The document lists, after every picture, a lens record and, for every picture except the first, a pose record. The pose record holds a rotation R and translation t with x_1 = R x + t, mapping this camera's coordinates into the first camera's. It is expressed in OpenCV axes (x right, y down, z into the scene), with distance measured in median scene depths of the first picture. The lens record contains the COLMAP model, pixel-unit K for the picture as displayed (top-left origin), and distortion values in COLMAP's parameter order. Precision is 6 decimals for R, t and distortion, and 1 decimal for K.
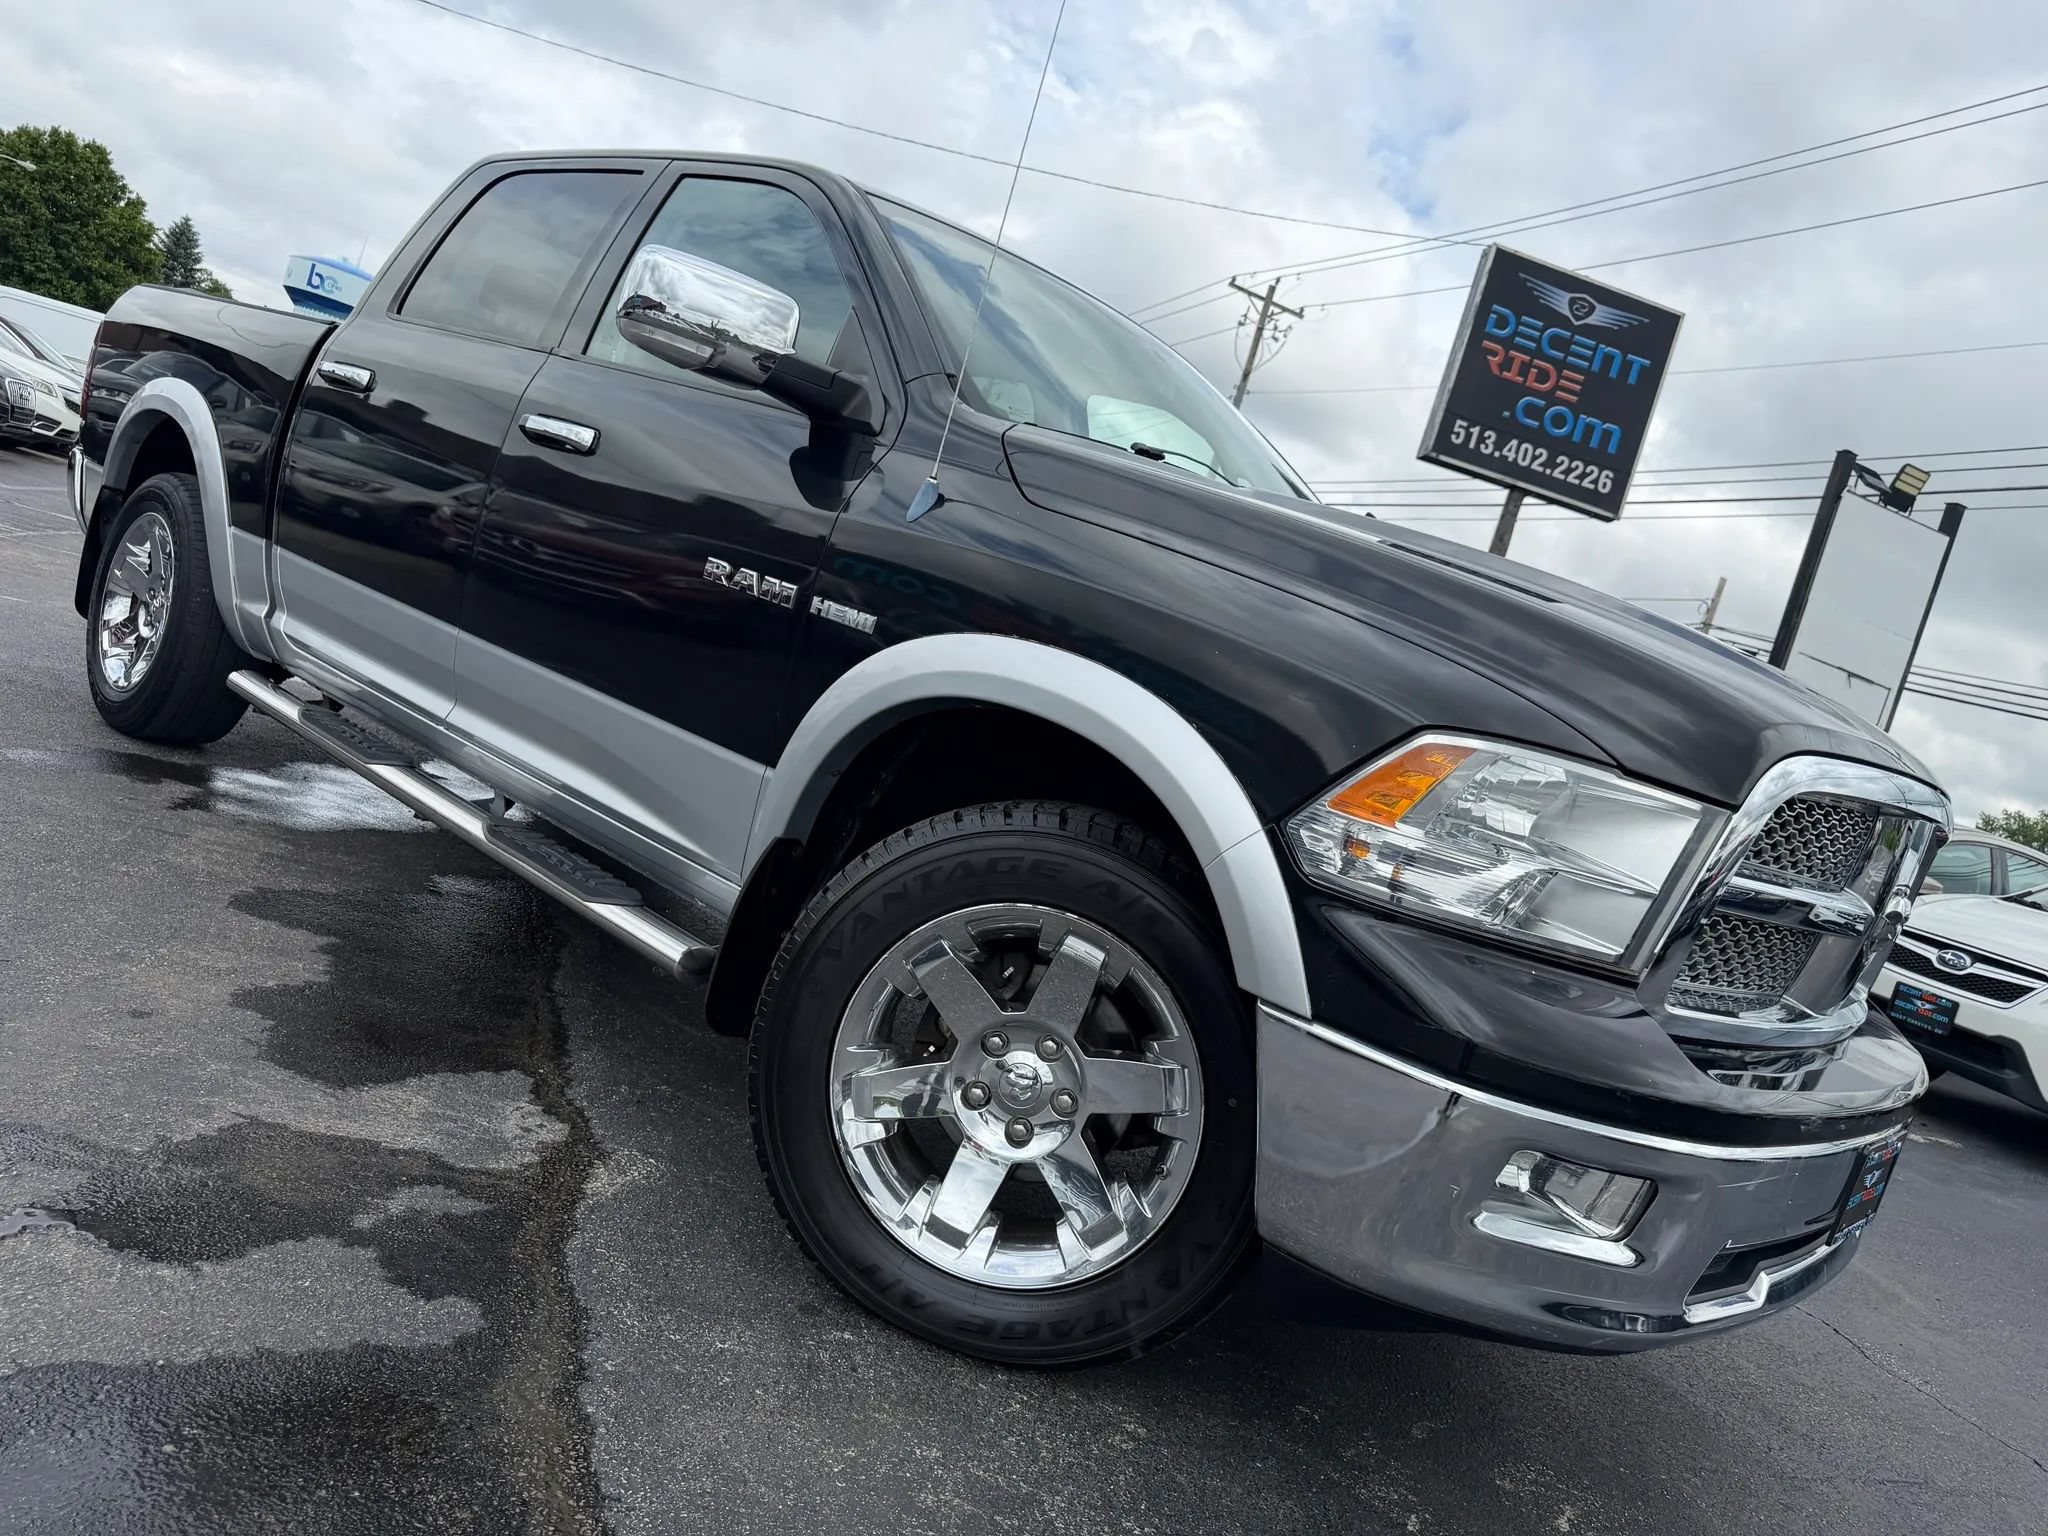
lens RADIAL K [[1485.8, 0, 1032.9], [0, 1485.8, 724.0], [0, 0, 1]] dist [0.043323, -0.087027]
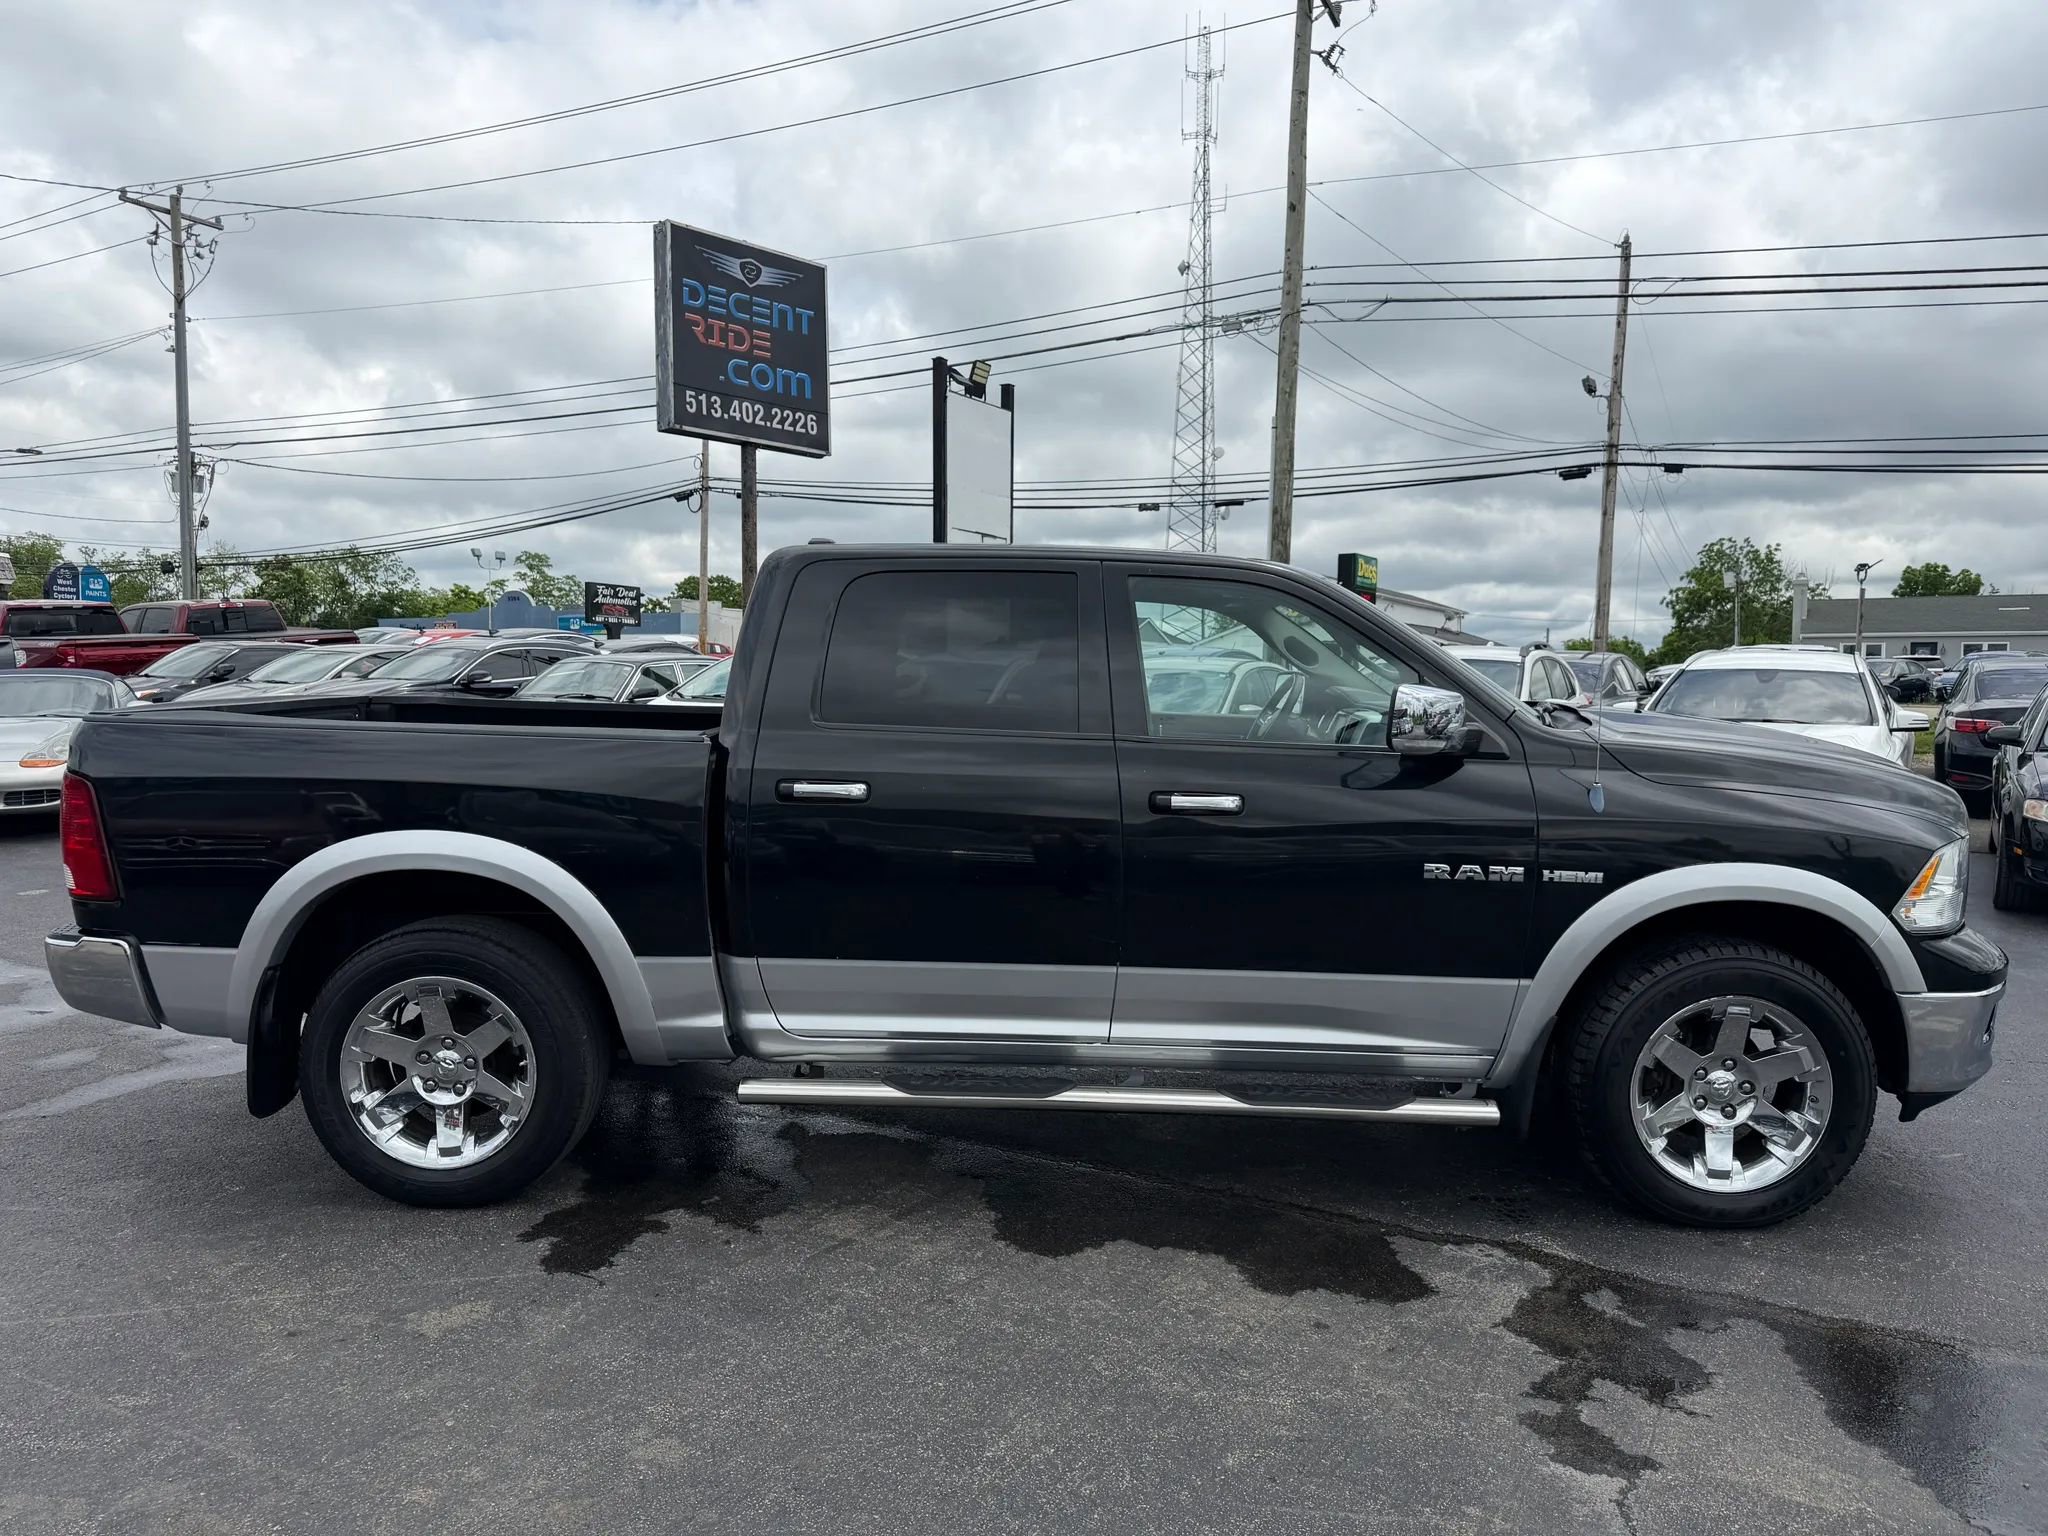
lens RADIAL K [[1485.8, 0, 1032.9], [0, 1485.8, 724.0], [0, 0, 1]] dist [0.043323, -0.087027]
pose [[0.730502, -0.296027, 0.615414, -1.428317], [0.229219, 0.955170, 0.187372, -0.639386], [-0.643292, 0.004189, 0.765609, 0.097603]]
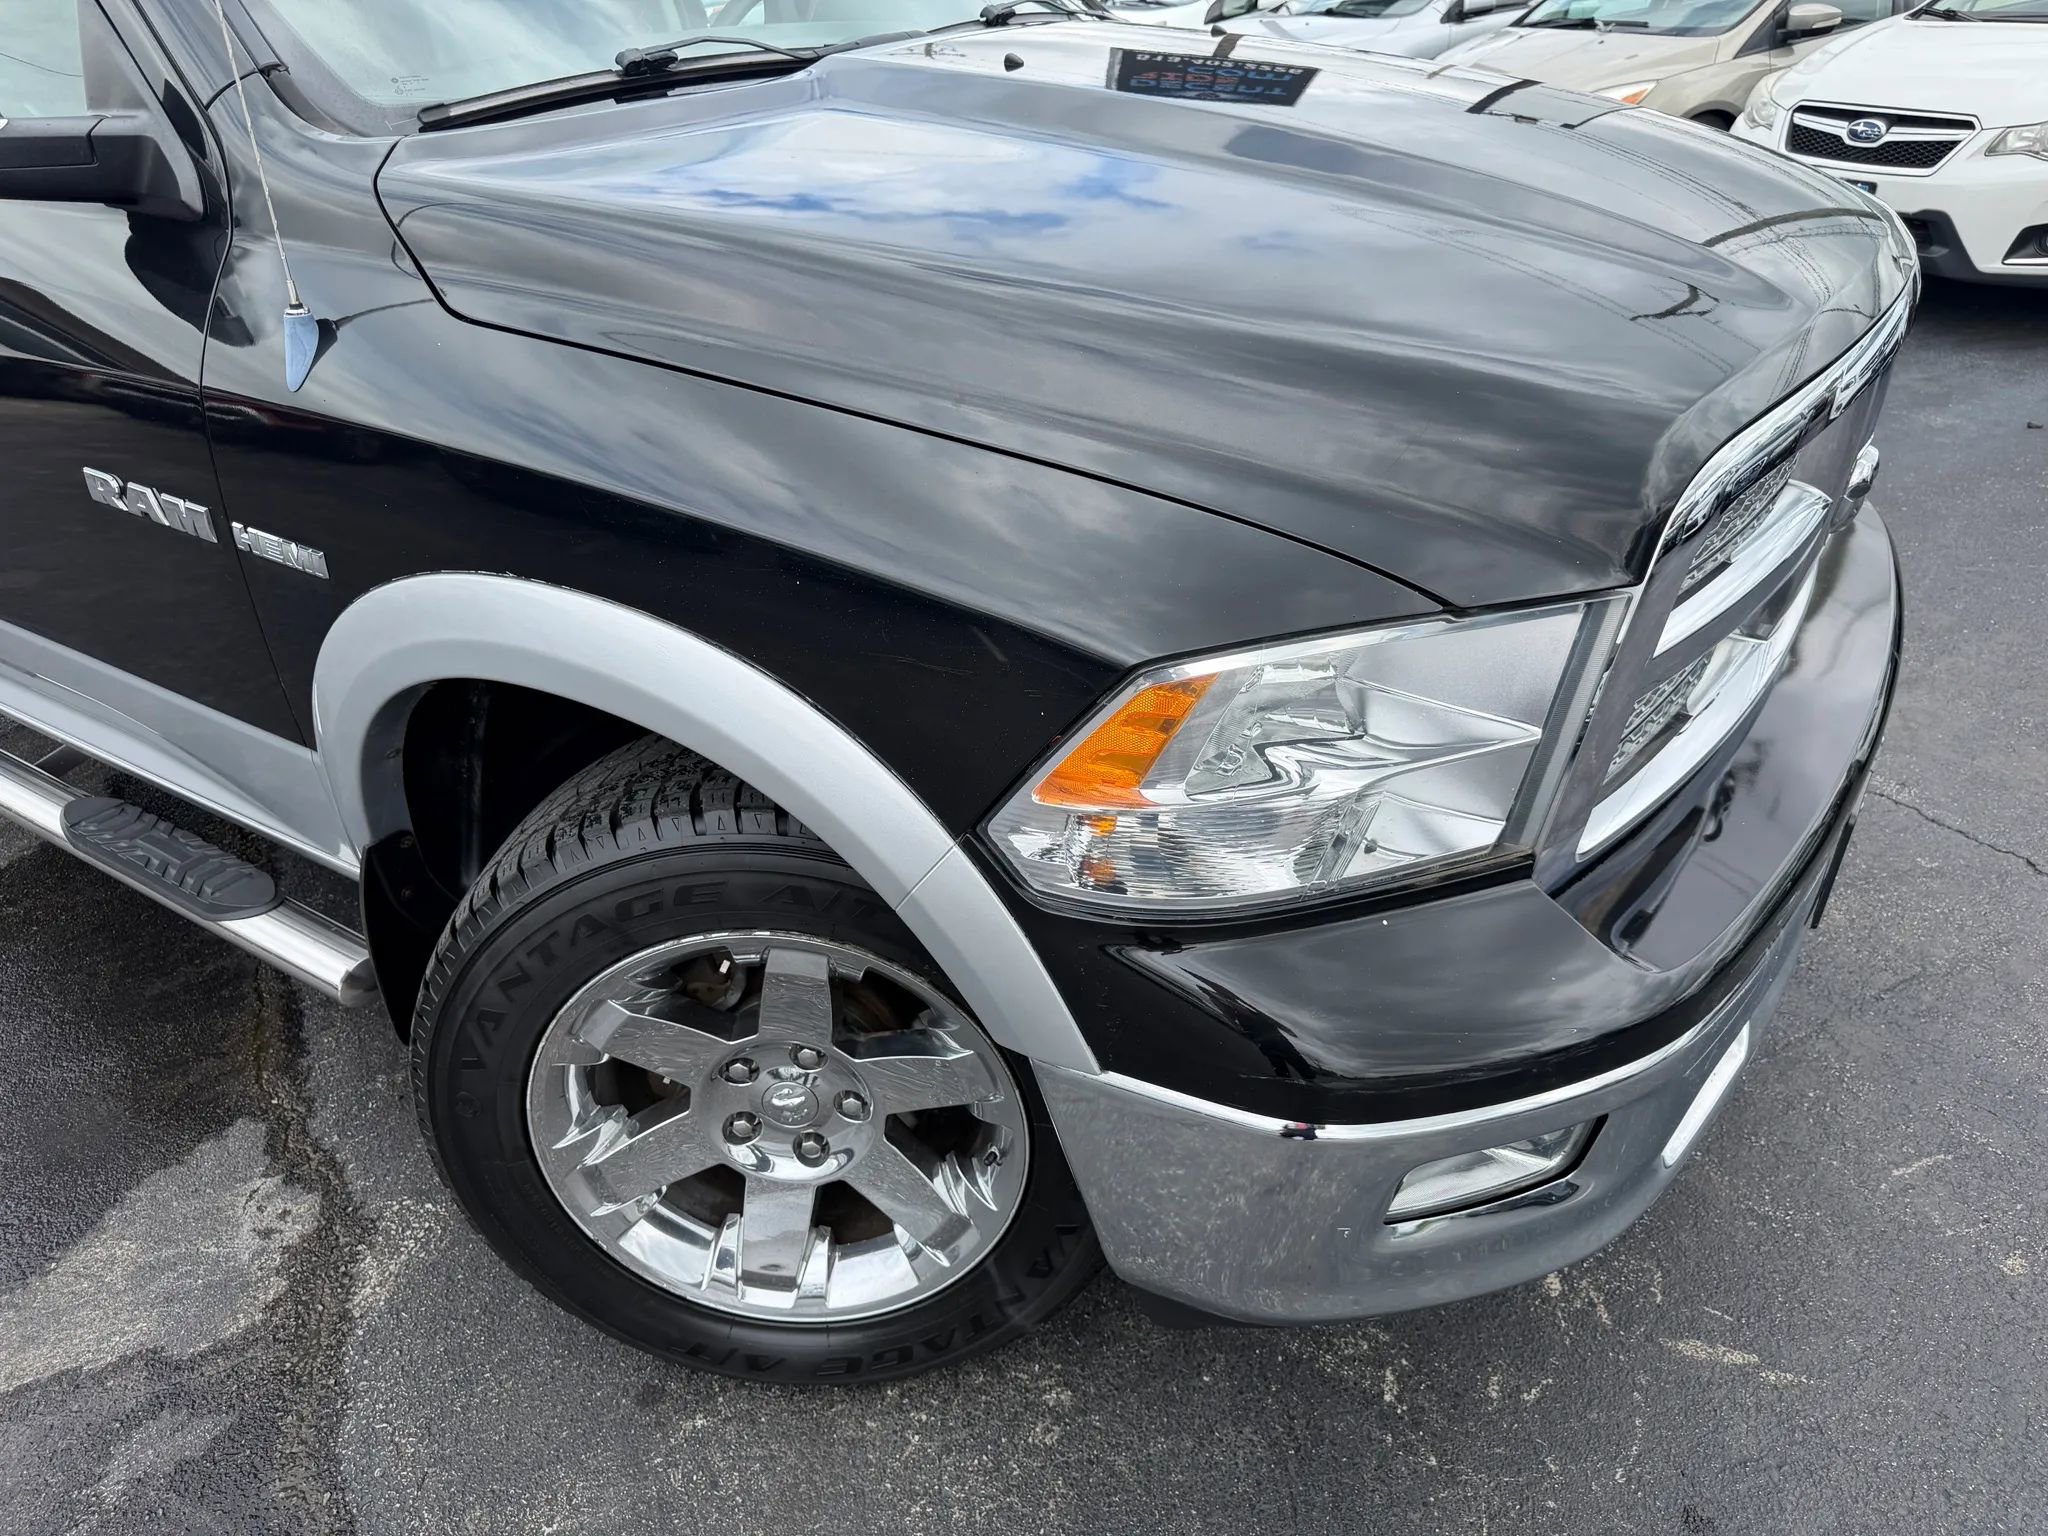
lens RADIAL K [[1490.1, 0, 1024.0], [0, 1490.1, 768.0], [0, 0, 1]] dist [0.000039, -0.004979]
pose [[0.944162, -0.328042, -0.030762, 0.154804], [0.306688, 0.840882, 0.445938, -0.171512], [-0.120419, -0.430472, 0.894535, 0.315640]]
